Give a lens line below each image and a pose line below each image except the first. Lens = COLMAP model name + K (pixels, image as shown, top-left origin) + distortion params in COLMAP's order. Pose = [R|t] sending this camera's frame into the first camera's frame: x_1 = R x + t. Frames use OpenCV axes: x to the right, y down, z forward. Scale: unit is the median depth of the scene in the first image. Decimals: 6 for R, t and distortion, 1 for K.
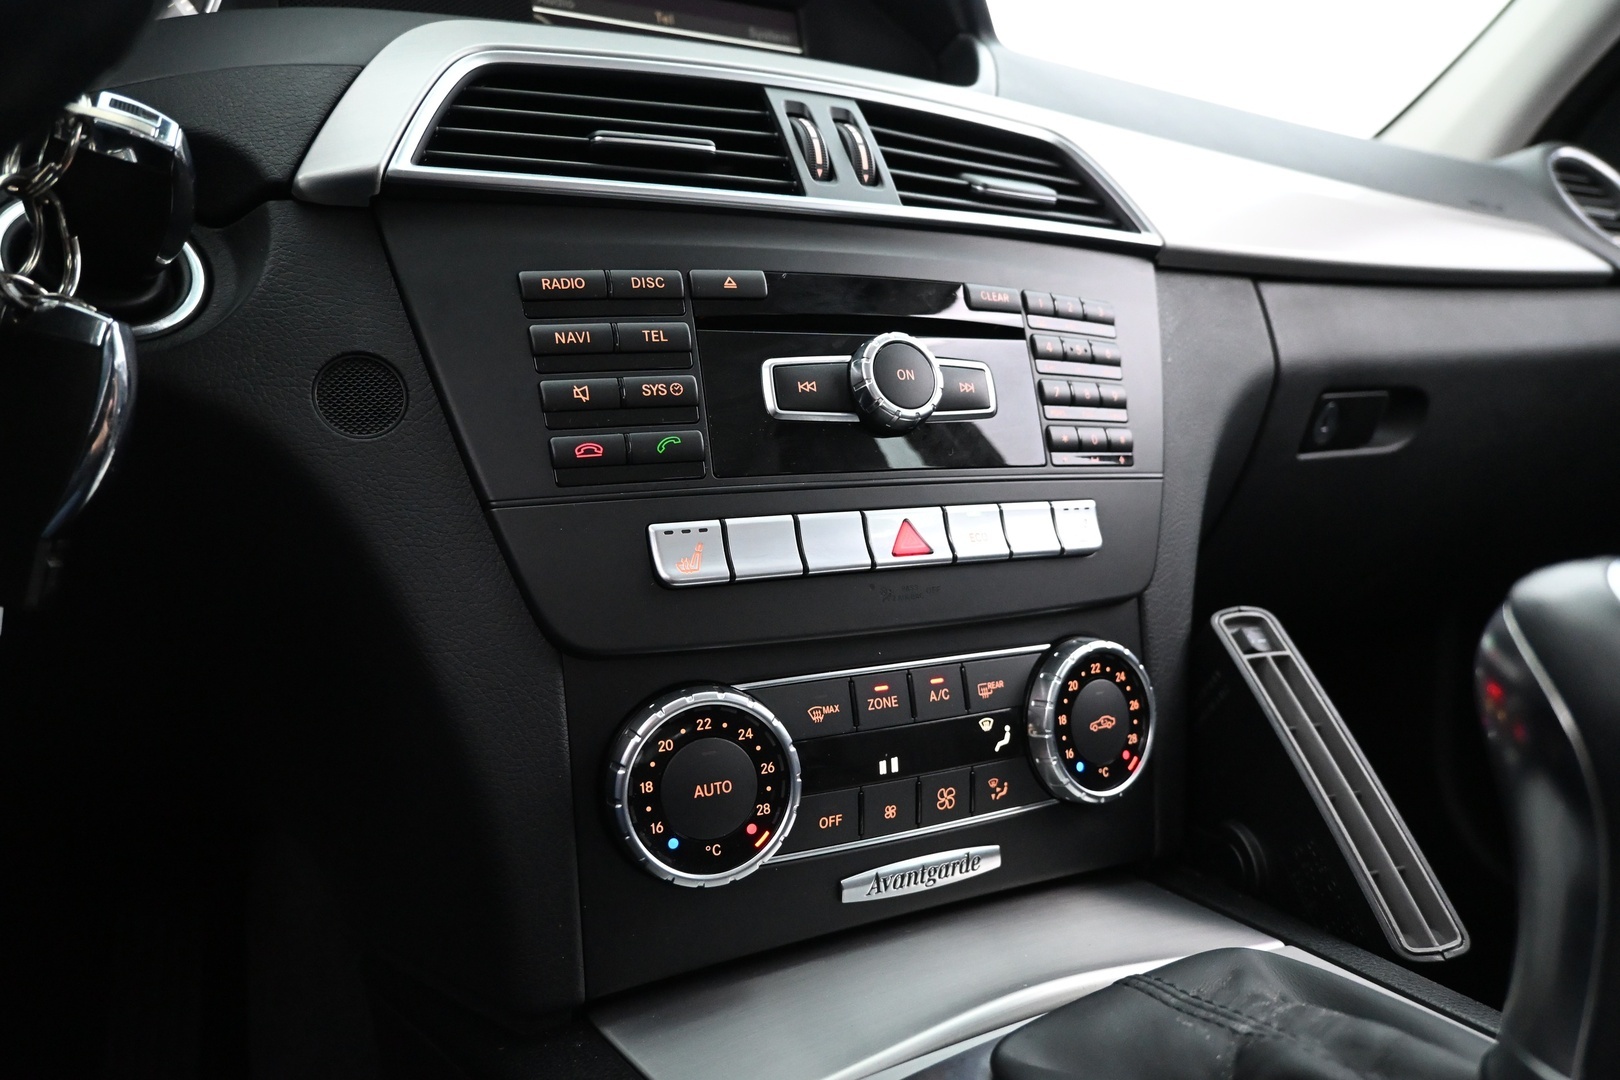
lens RADIAL K [[1098.5, 0, 810.0], [0, 1098.5, 540.0], [0, 0, 1]] dist [-0.003113, 0.000110]
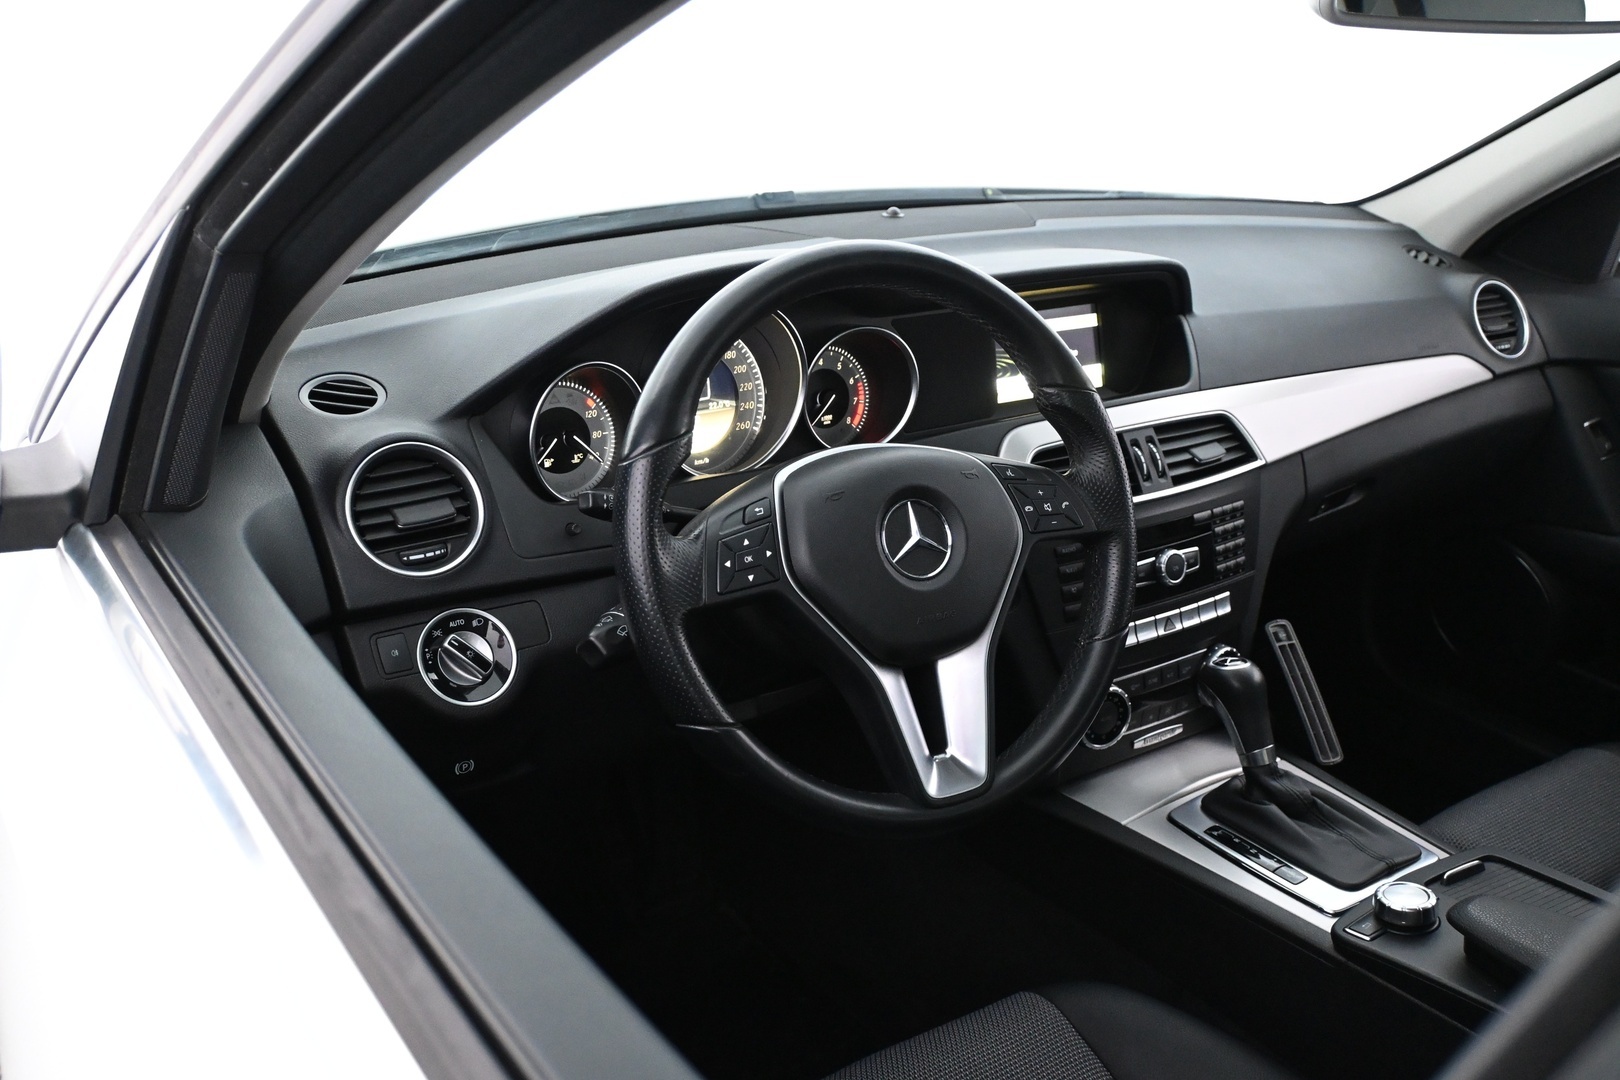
lens RADIAL K [[1400.1, 0, 810.0], [0, 1400.1, 540.0], [0, 0, 1]] dist [-0.014698, -0.009377]
pose [[0.993293, 0.006839, 0.115423, -1.188233], [-0.041237, 0.953557, 0.298376, -1.191479], [-0.108022, -0.301135, 0.947443, -2.102791]]
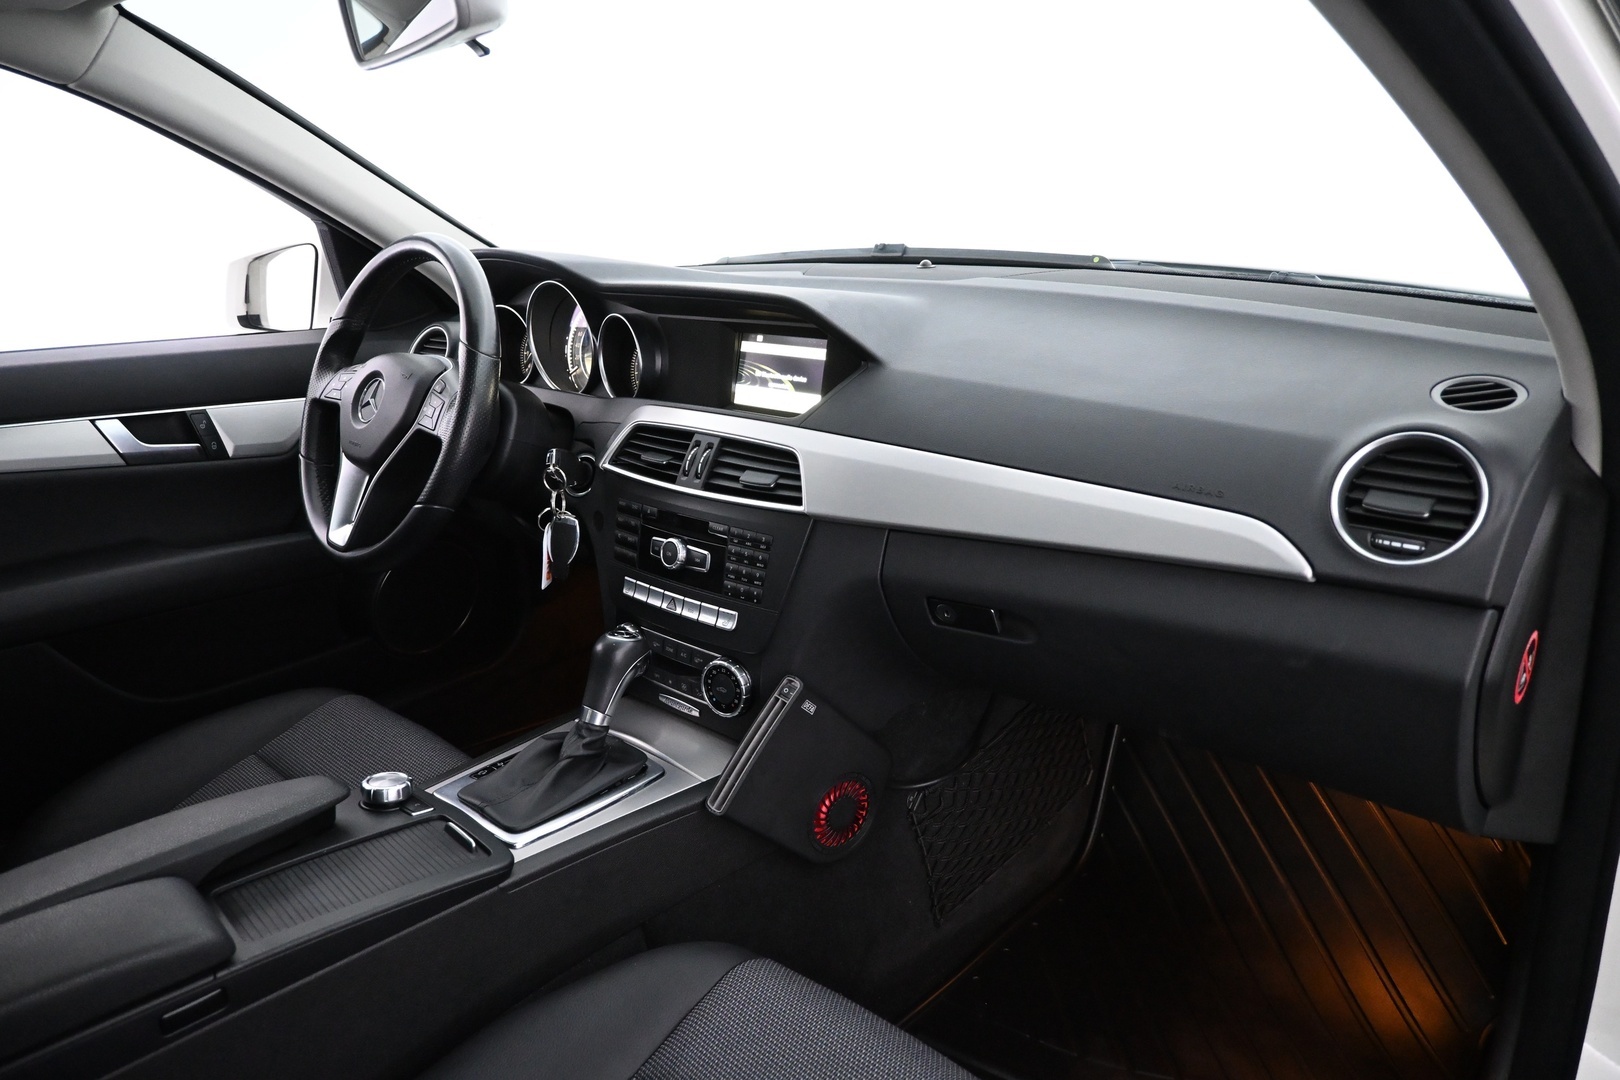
lens RADIAL K [[1098.5, 0, 810.0], [0, 1098.5, 540.0], [0, 0, 1]] dist [-0.003113, 0.000110]
pose [[0.343768, 0.303711, -0.888585, 2.927663], [-0.031187, 0.949425, 0.312440, -1.154469], [0.938537, -0.079695, 0.335853, 0.343757]]
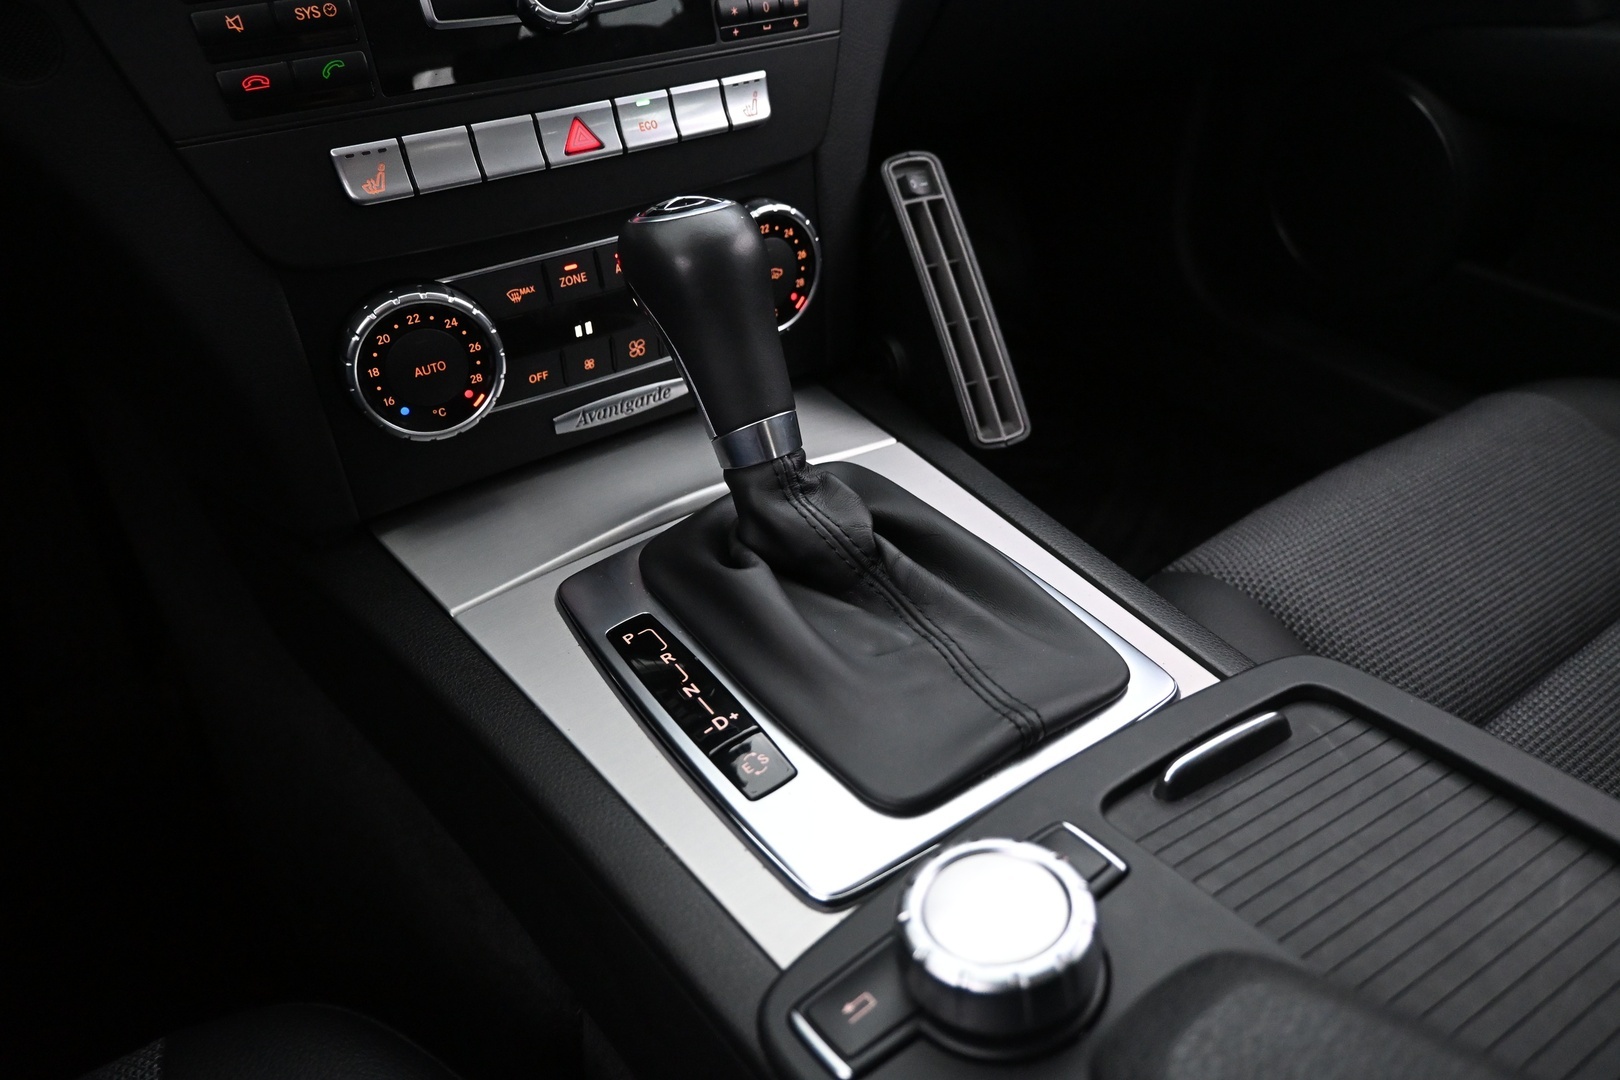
lens RADIAL K [[1098.5, 0, 810.0], [0, 1098.5, 540.0], [0, 0, 1]] dist [-0.003113, 0.000110]
pose [[0.992683, -0.065064, 0.101722, 0.183451], [0.002289, 0.852403, 0.522881, -0.237365], [-0.120729, -0.518822, 0.846314, -0.197042]]
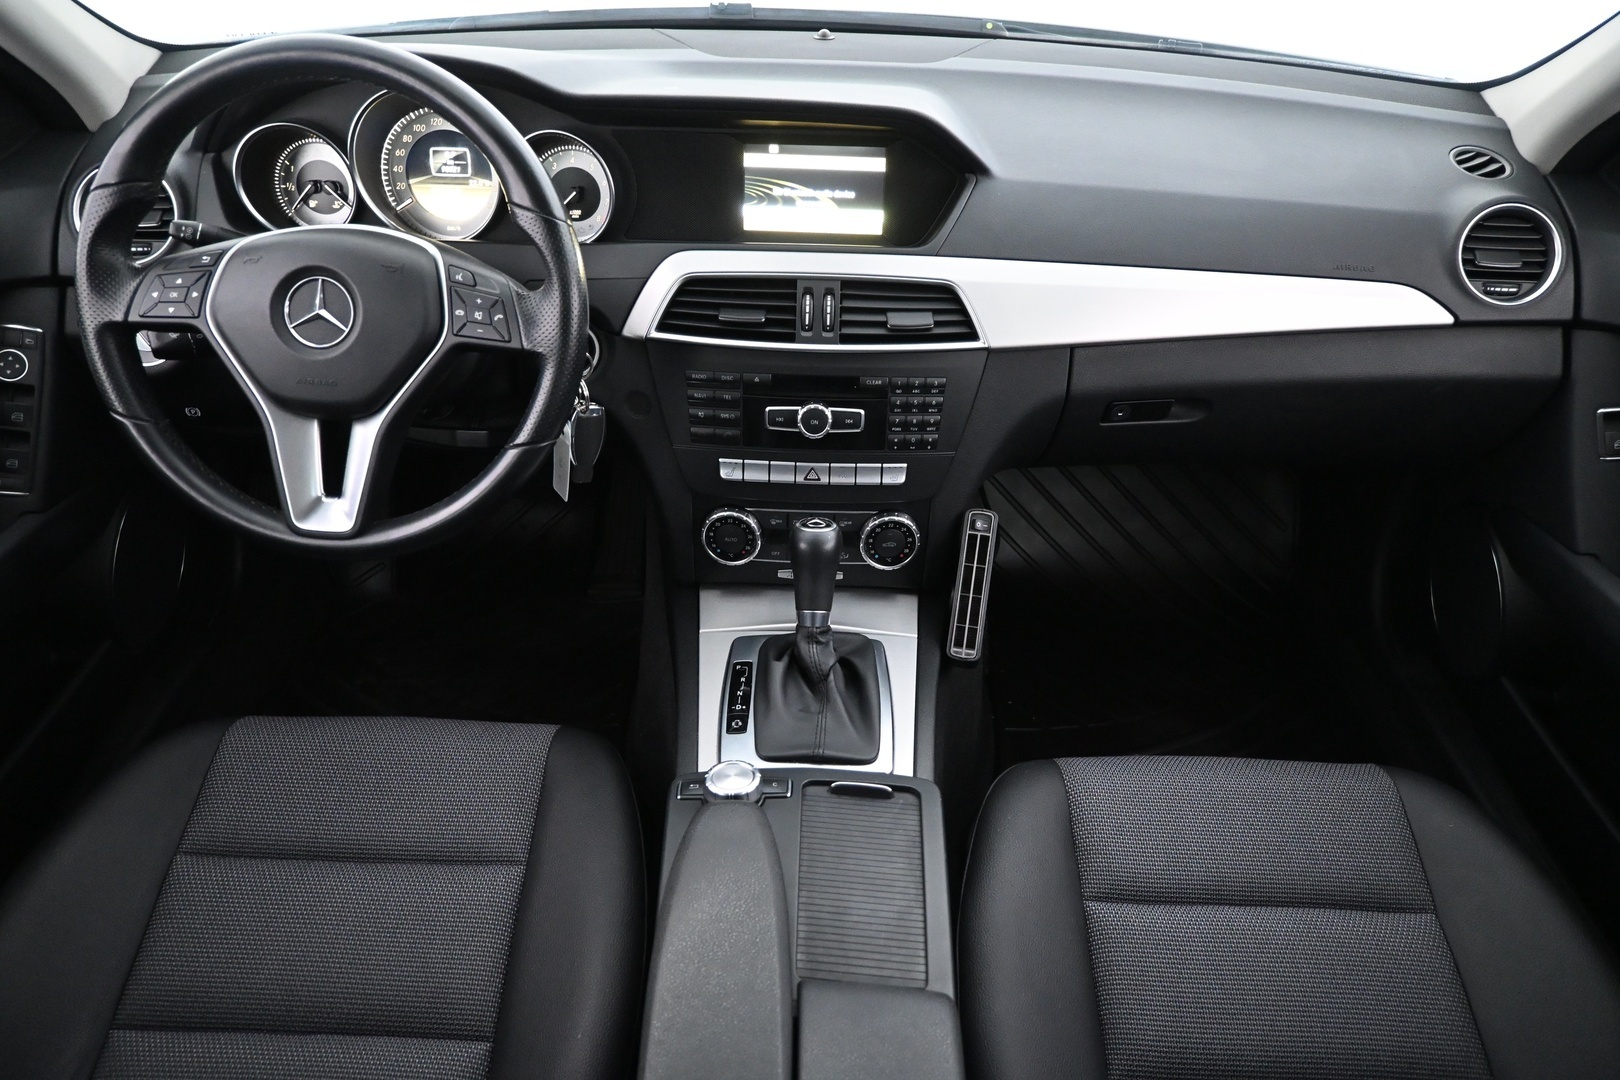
lens RADIAL K [[1095.2, 0, 810.0], [0, 1095.2, 540.0], [0, 0, 1]] dist [-0.008311, 0.000916]
pose [[0.880306, 0.305777, -0.362715, 1.153643], [-0.080449, 0.849710, 0.521076, -1.318025], [0.467535, -0.429526, 0.772605, -1.233029]]
